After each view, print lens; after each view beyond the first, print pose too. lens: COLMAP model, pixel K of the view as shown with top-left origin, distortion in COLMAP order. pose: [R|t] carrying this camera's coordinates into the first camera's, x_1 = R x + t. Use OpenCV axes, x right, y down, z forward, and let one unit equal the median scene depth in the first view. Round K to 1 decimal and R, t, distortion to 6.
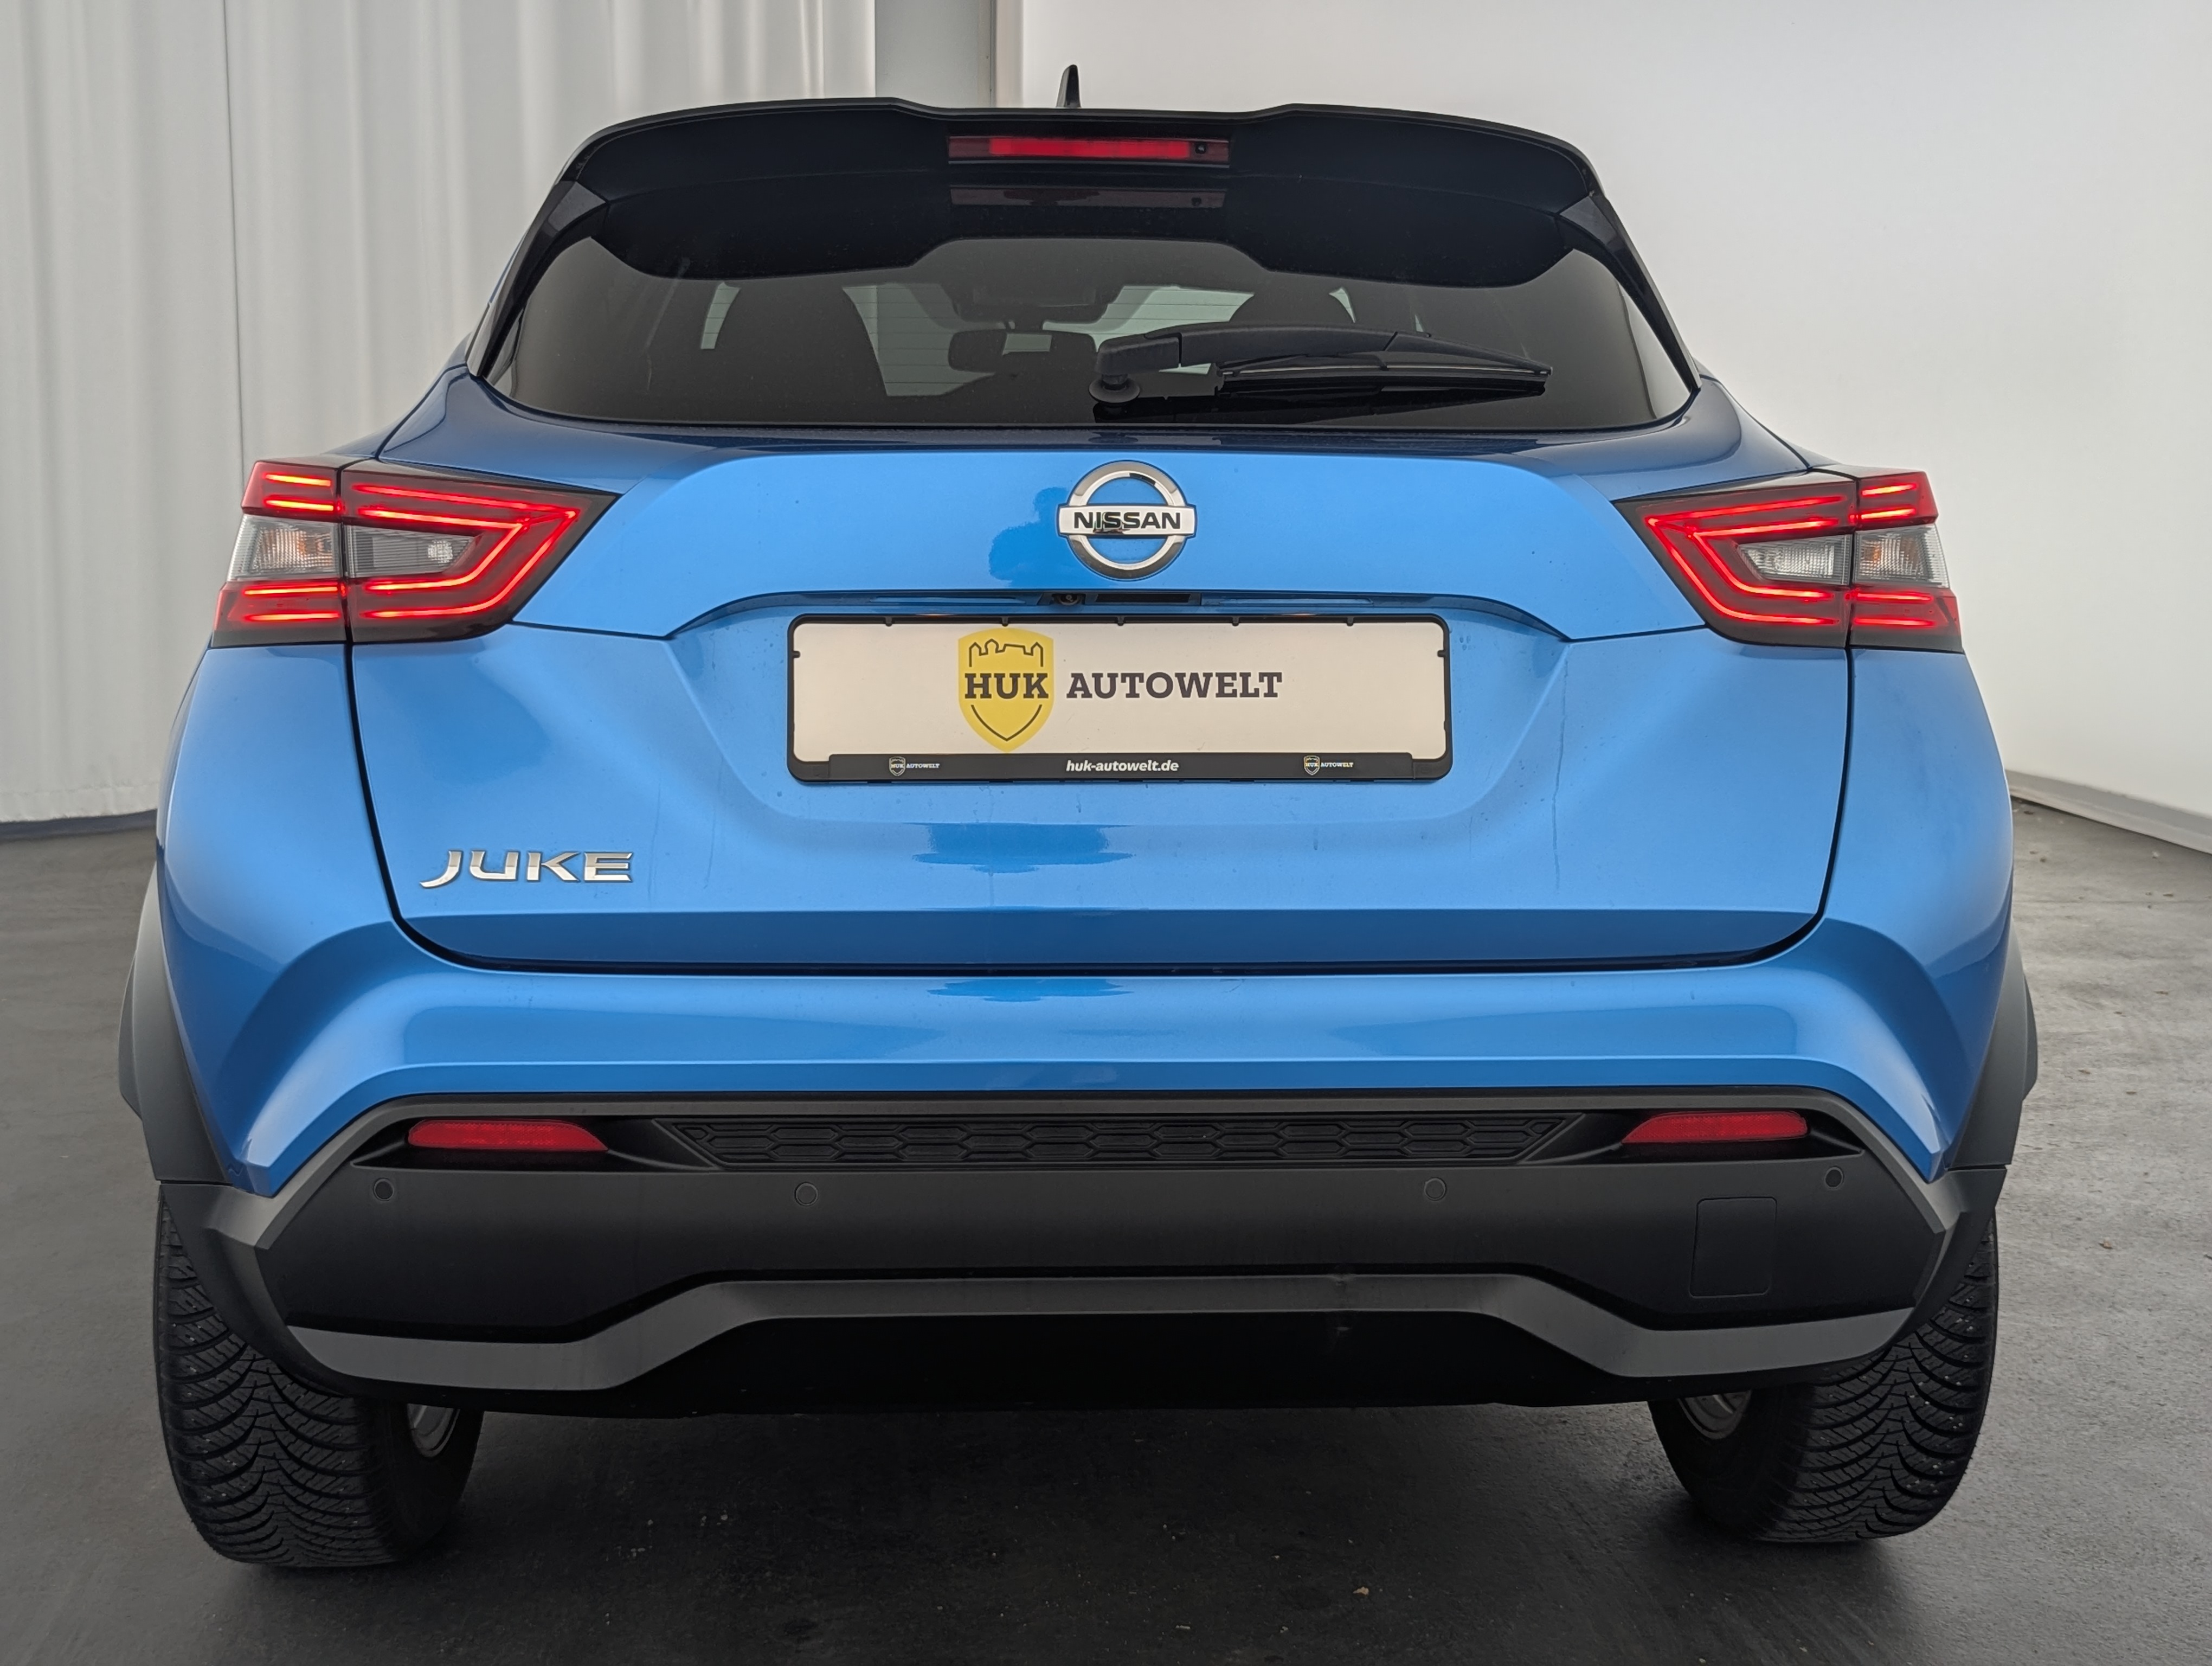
lens RADIAL K [[2030.7, 0, 1100.5], [0, 2030.7, 835.1], [0, 0, 1]] dist [0.024489, 0.000000]
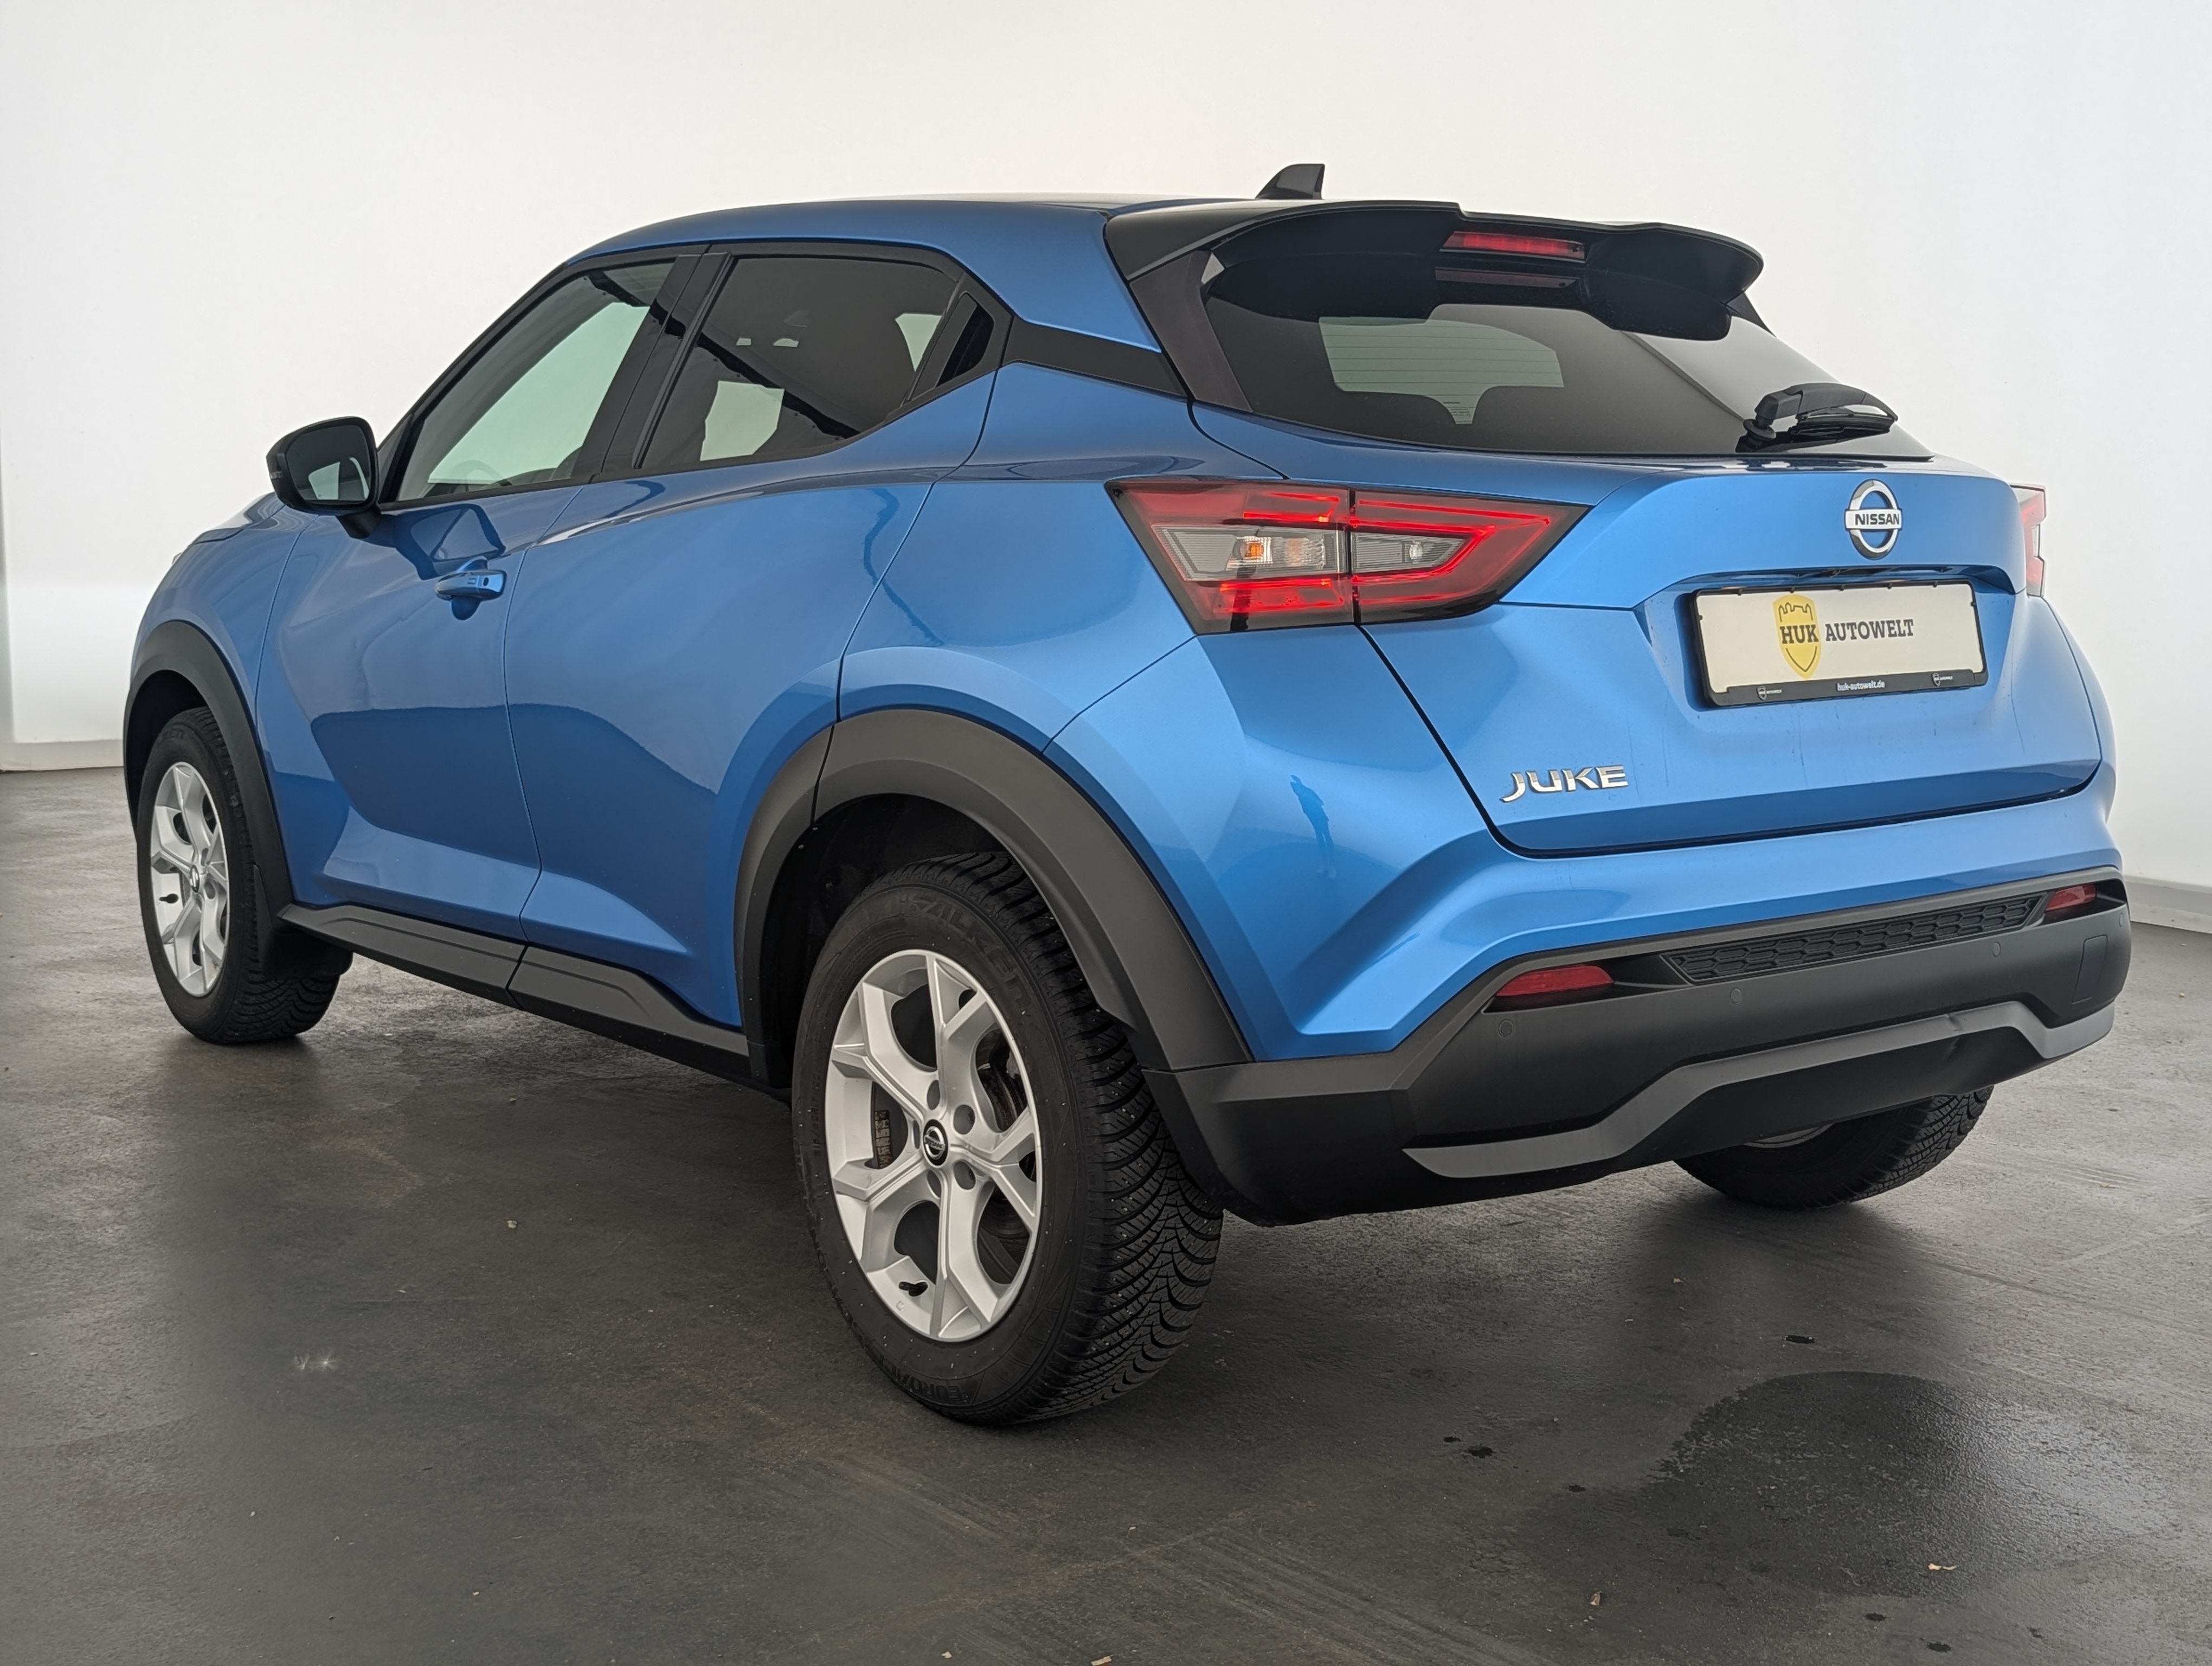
lens RADIAL K [[2030.7, 0, 980.5], [0, 2030.7, 881.1], [0, 0, 1]] dist [0.024489, 0.000000]
pose [[0.887407, -0.091296, 0.451855, -1.227660], [0.079018, 0.995811, 0.046016, -0.010996], [-0.454163, -0.005130, 0.890904, -0.036417]]
